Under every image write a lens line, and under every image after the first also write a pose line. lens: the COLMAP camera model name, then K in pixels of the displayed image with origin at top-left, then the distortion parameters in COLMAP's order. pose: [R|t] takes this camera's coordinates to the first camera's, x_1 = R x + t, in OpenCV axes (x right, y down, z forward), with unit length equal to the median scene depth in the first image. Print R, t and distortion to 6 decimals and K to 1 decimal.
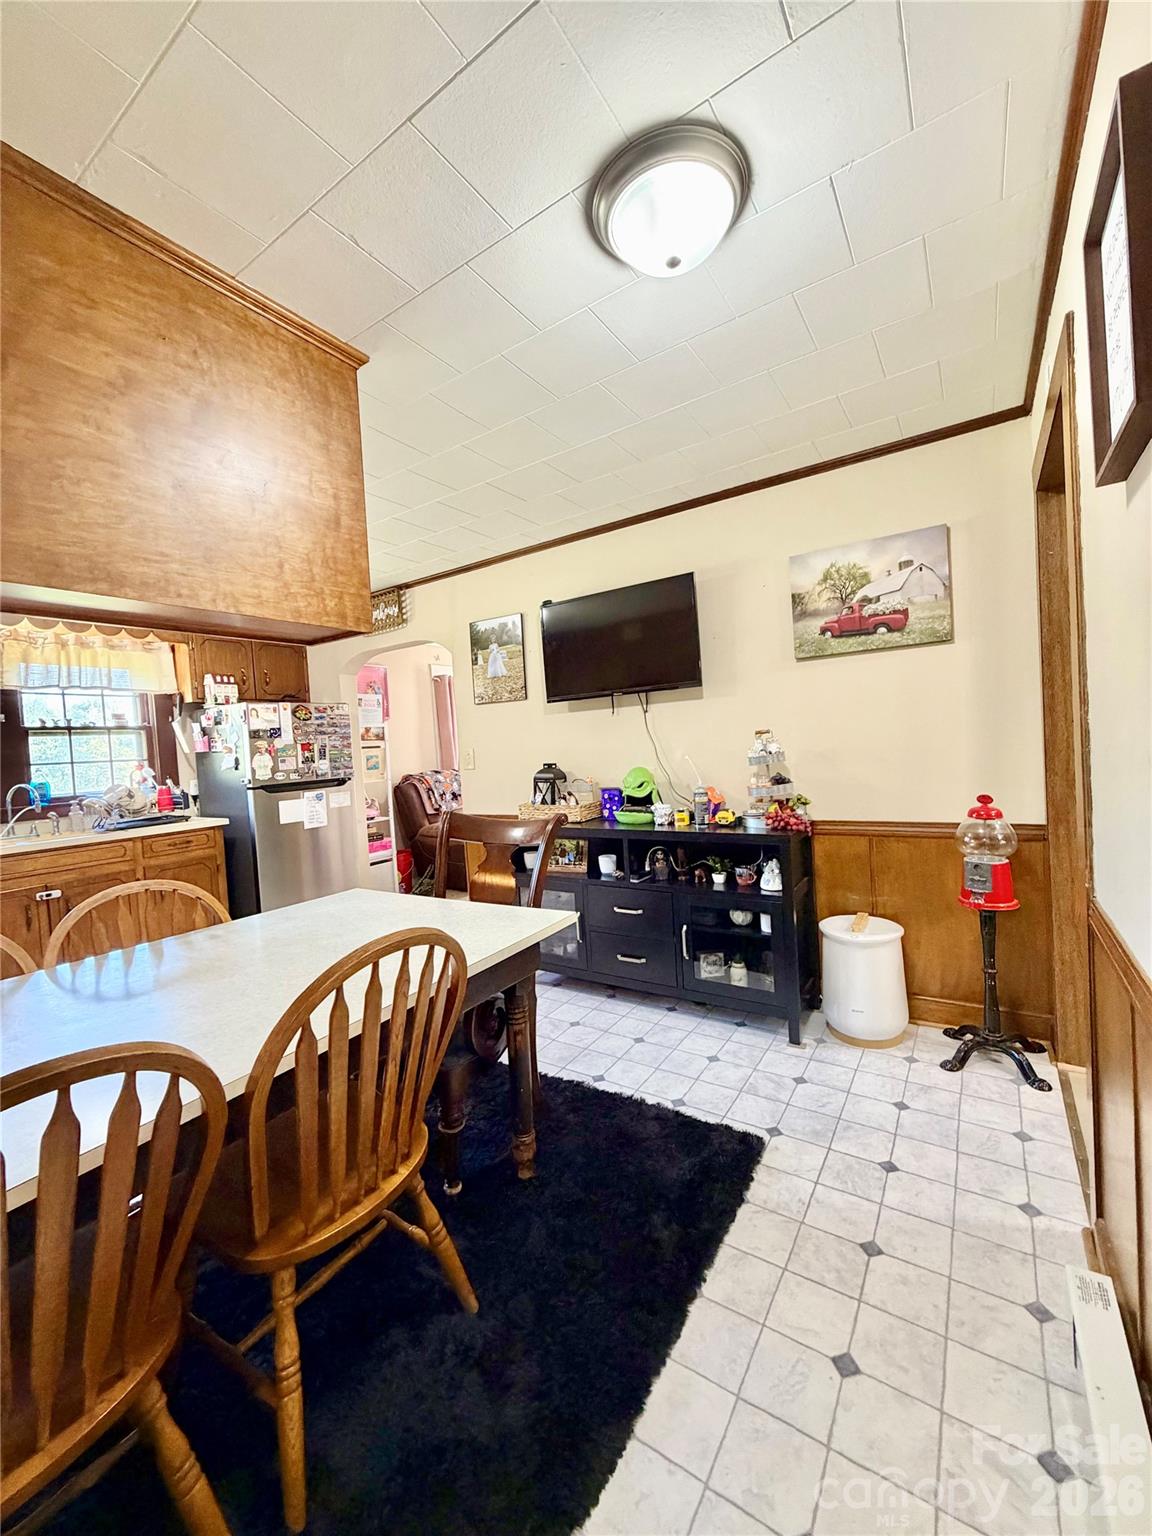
lens RADIAL K [[610.9, 0, 570.3], [0, 610.9, 765.7], [0, 0, 1]] dist [-0.009338, 0.000039]
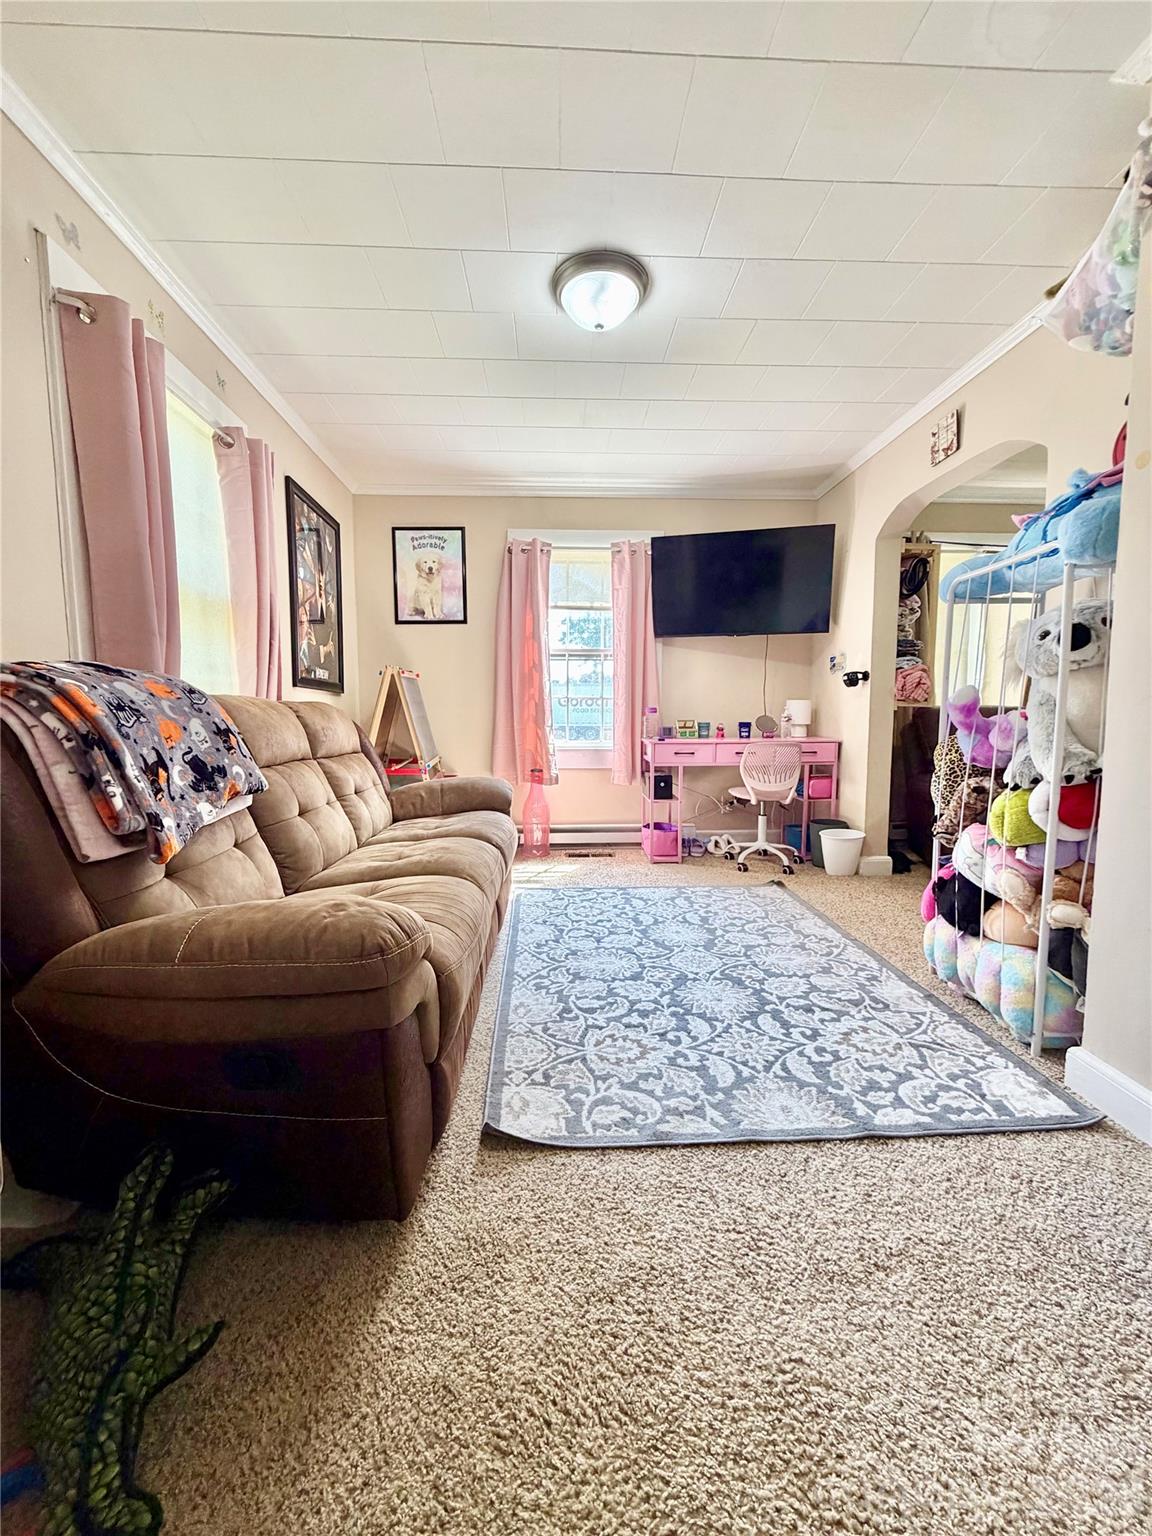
lens RADIAL K [[607.3, 0, 576.4], [0, 607.3, 762.6], [0, 0, 1]] dist [-0.001059, -0.000004]
pose [[0.801189, 0.005276, 0.598388, -0.221486], [-0.024670, 0.999402, 0.024219, 0.036932], [-0.597903, -0.034166, 0.800840, 0.738387]]
